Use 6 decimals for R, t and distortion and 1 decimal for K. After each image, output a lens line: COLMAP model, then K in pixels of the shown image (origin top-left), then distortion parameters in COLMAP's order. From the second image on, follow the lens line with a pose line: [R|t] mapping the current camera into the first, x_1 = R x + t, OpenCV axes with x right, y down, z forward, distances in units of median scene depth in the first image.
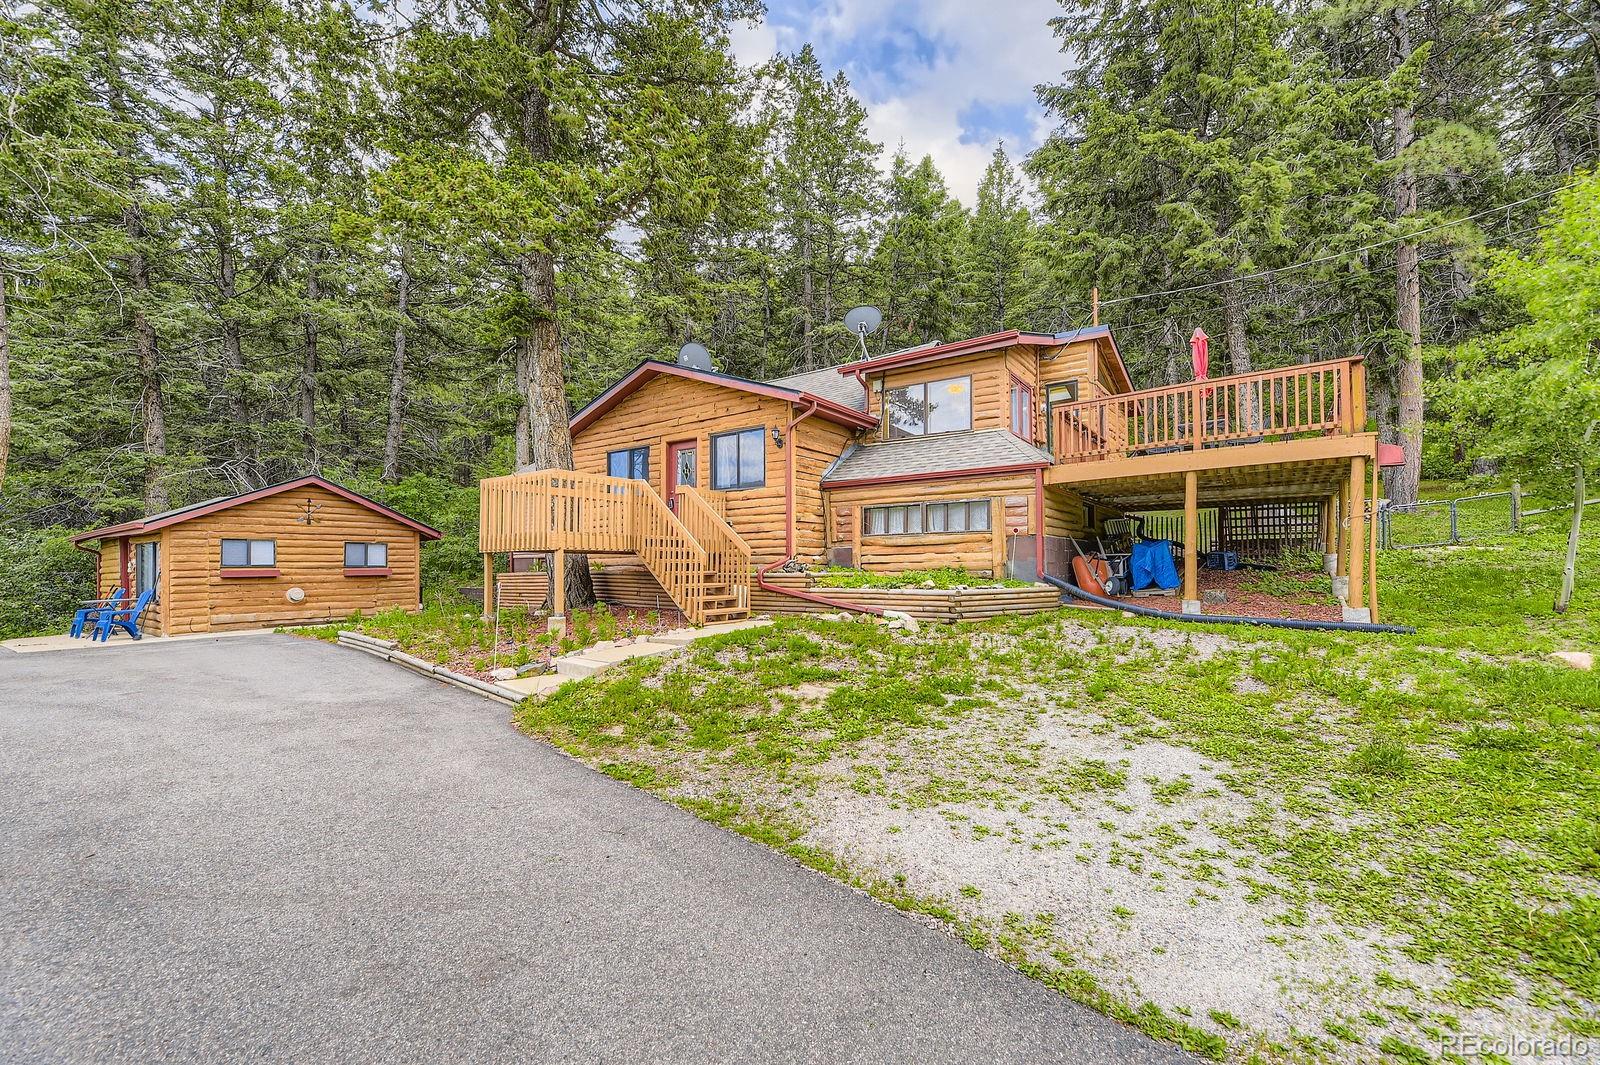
lens RADIAL K [[682.9, 0, 830.4], [0, 682.9, 536.9], [0, 0, 1]] dist [0.011758, -0.004230]
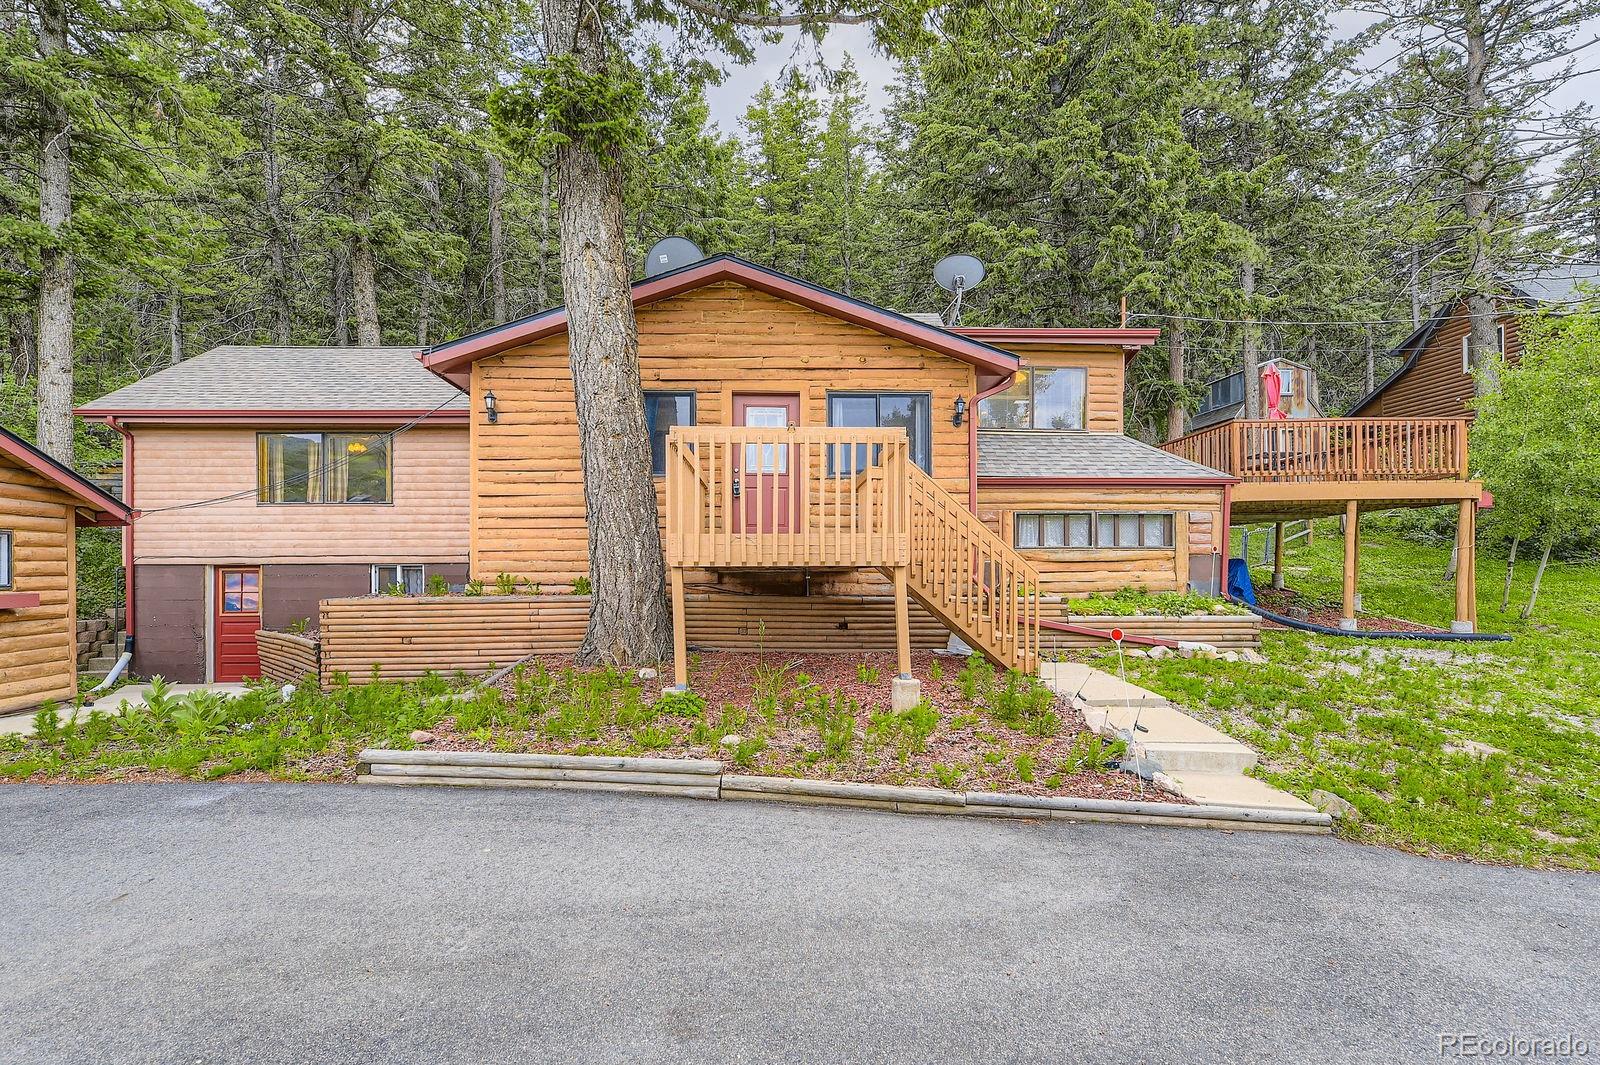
lens RADIAL K [[788.5, 0, 800.0], [0, 788.5, 568.0], [0, 0, 1]] dist [-0.000677, 0.000620]
pose [[0.792487, 0.007712, 0.609840, -0.716870], [-0.031936, 0.999073, 0.028866, 0.003024], [-0.609052, -0.042351, 0.791999, 0.417802]]
